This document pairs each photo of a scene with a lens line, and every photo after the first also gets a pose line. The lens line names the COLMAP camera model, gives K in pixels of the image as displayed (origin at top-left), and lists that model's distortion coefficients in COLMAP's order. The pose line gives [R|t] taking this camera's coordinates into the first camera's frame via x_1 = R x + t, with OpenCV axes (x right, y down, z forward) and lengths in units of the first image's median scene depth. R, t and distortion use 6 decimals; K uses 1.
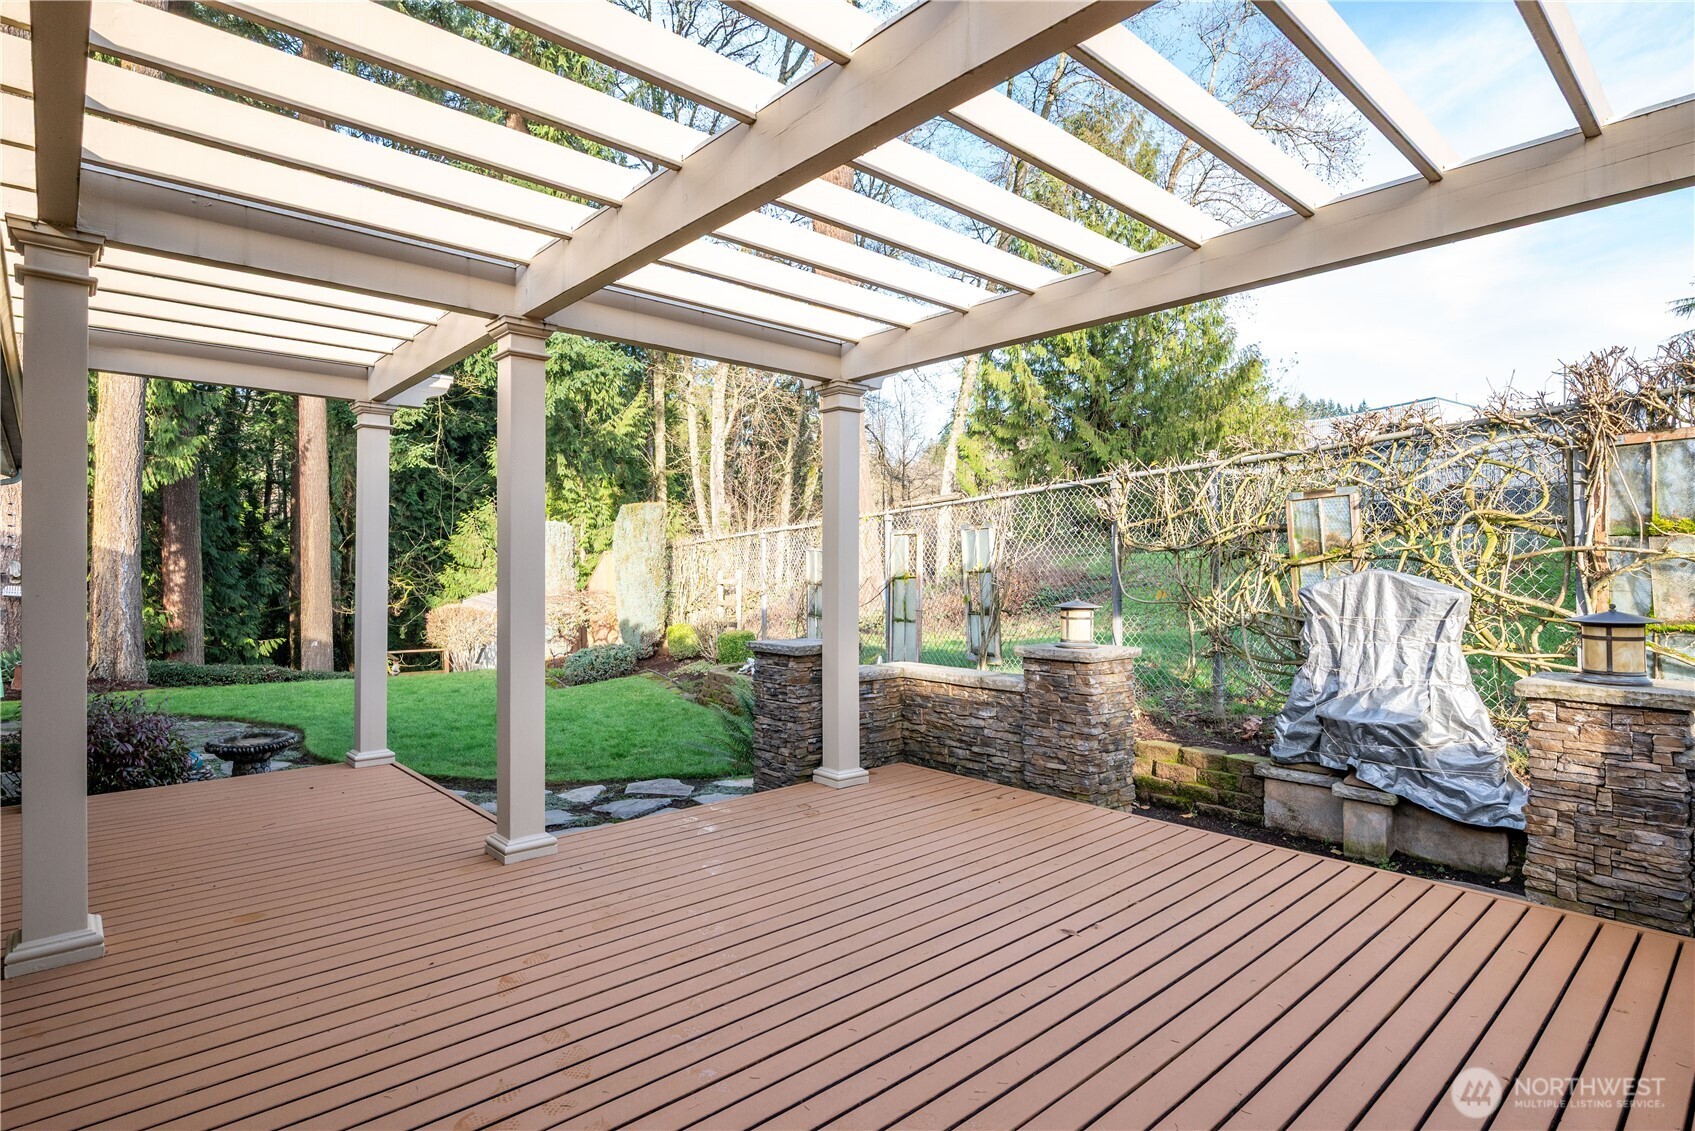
lens RADIAL K [[879.5, 0, 845.7], [0, 879.5, 567.6], [0, 0, 1]] dist [-0.004860, 0.000356]
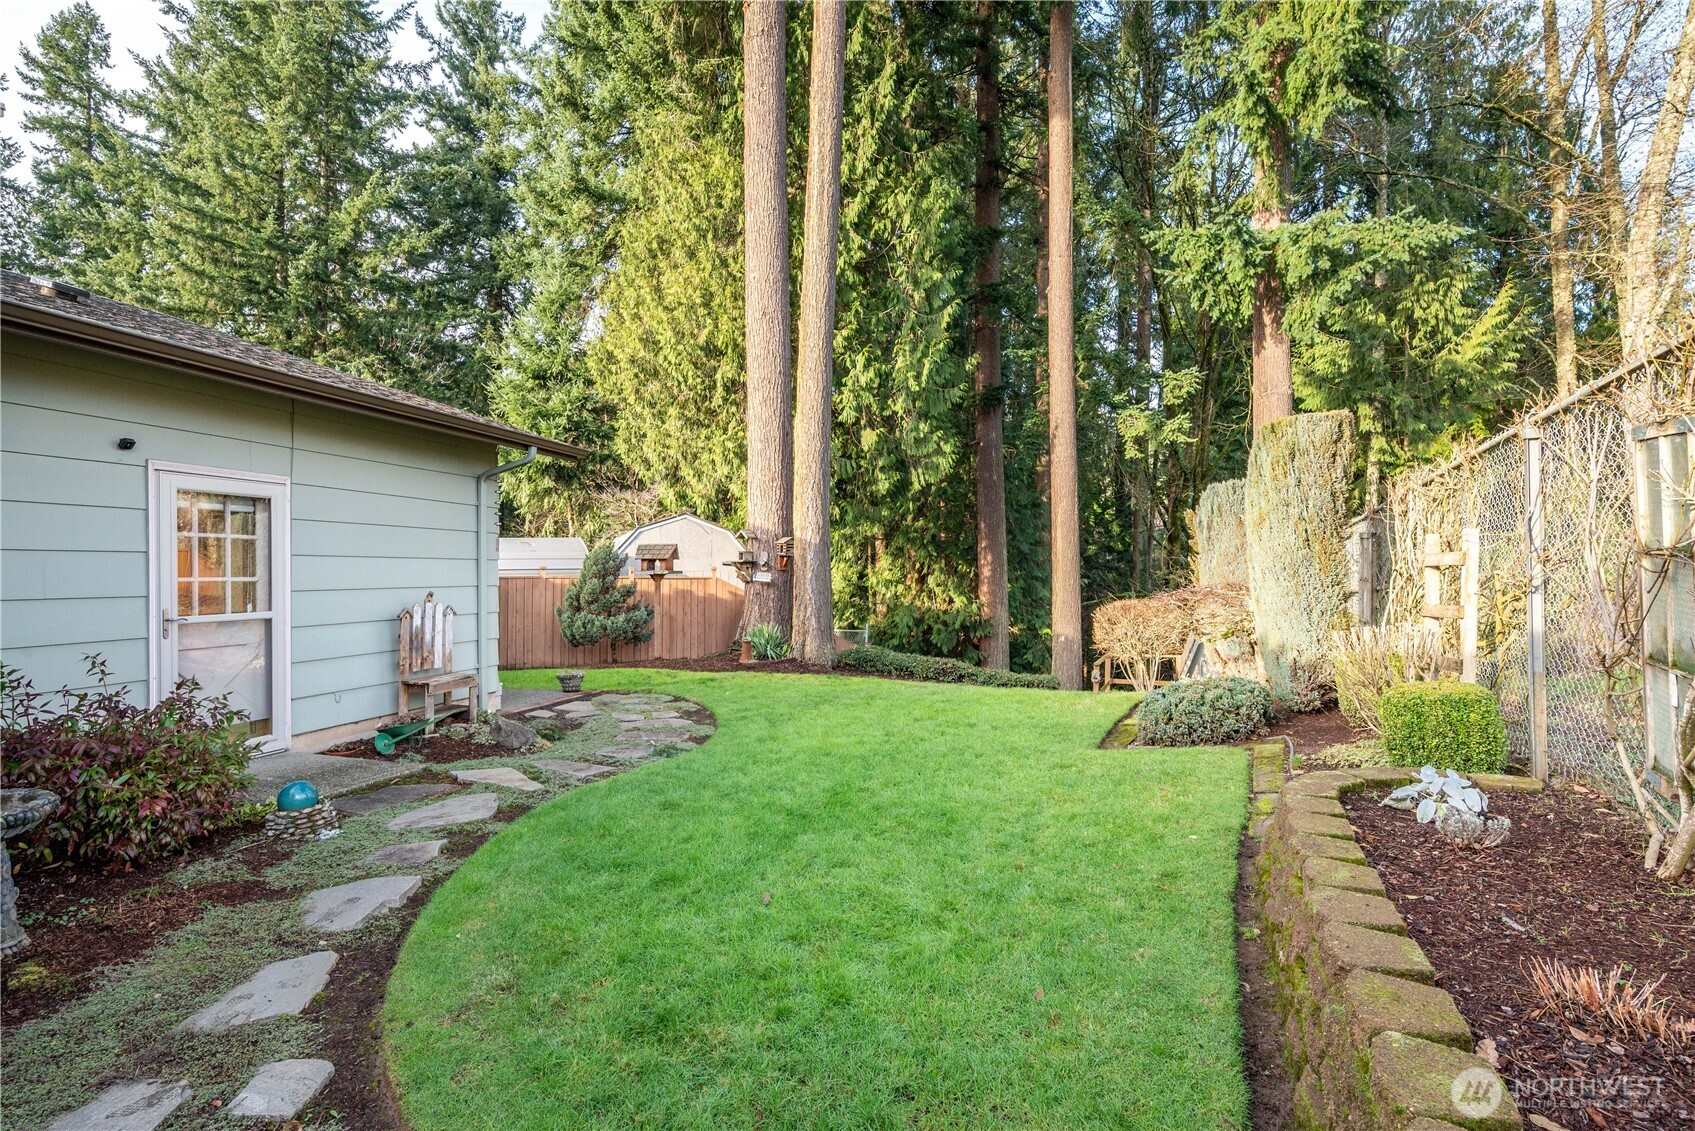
lens RADIAL K [[833.7, 0, 843.6], [0, 833.7, 566.7], [0, 0, 1]] dist [-0.002142, 0.000042]
pose [[0.547560, -0.004011, -0.836757, 0.019989], [0.001502, 0.999992, -0.003811, 0.009957], [0.836765, 0.000830, 0.547562, 0.273179]]
